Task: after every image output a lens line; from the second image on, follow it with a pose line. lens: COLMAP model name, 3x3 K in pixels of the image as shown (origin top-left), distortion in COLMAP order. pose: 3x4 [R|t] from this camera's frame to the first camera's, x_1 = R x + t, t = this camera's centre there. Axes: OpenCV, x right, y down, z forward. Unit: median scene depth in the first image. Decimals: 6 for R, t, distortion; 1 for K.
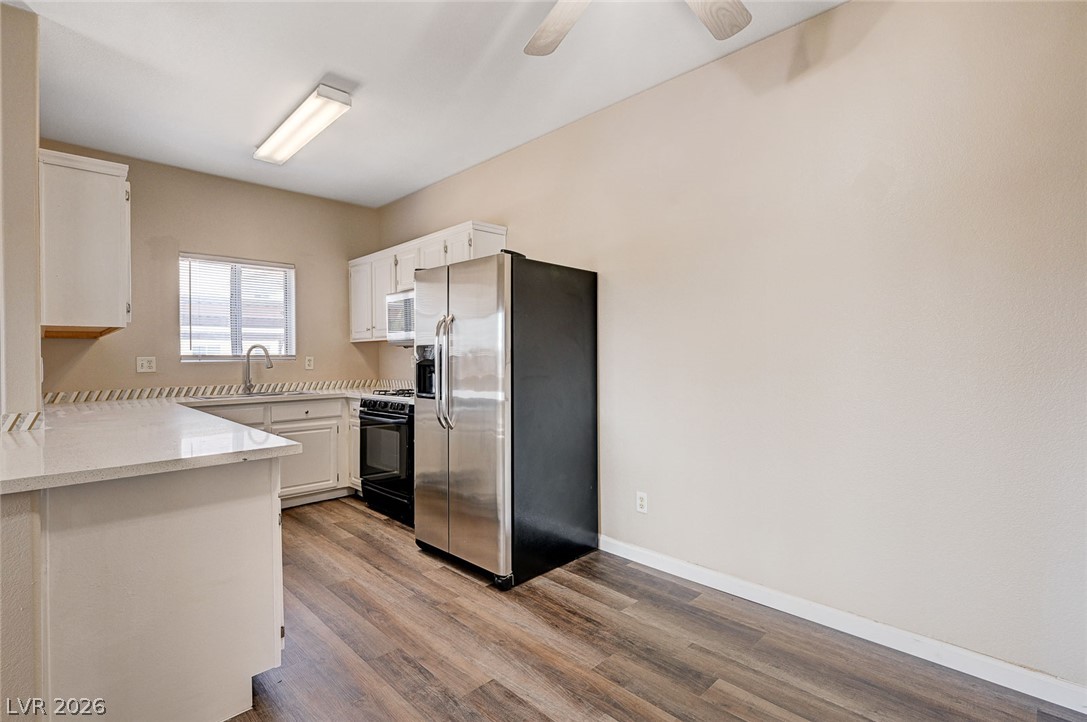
lens RADIAL K [[516.5, 0, 550.1], [0, 516.5, 356.1], [0, 0, 1]] dist [-0.000899, -0.000140]
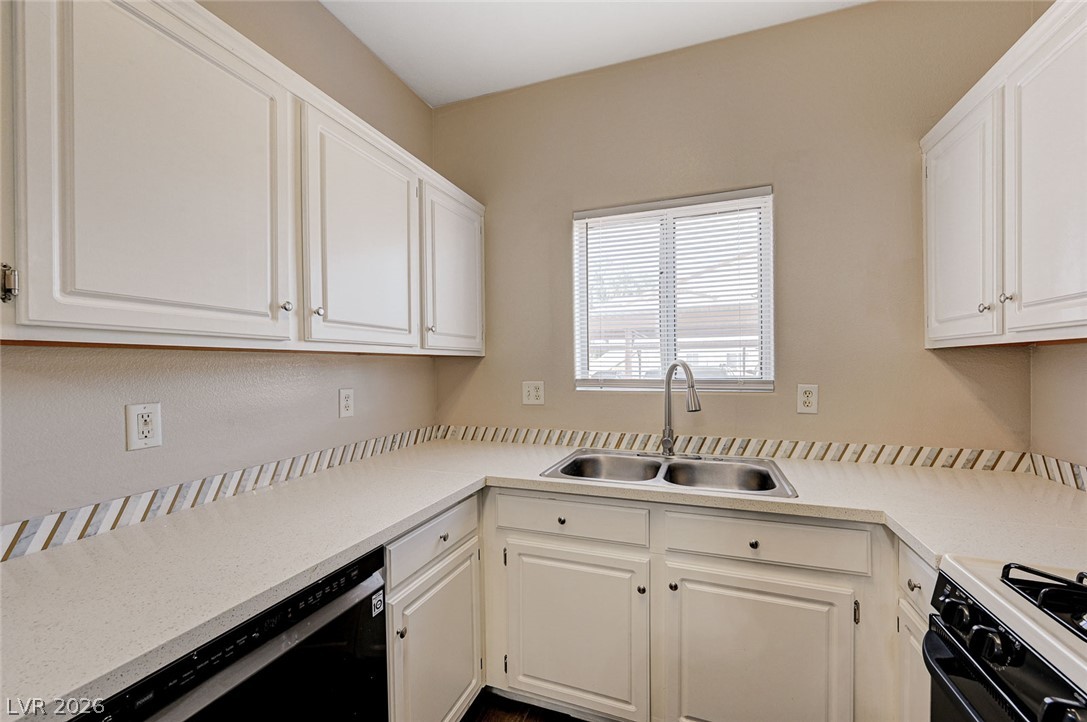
lens RADIAL K [[435.7, 0, 544.8], [0, 435.7, 366.1], [0, 0, 1]] dist [0.000306, -0.000108]
pose [[0.403411, 0.010593, -0.914958, -0.240116], [0.005550, 0.999886, 0.014023, -0.023291], [0.915002, -0.010735, 0.403306, 0.716882]]
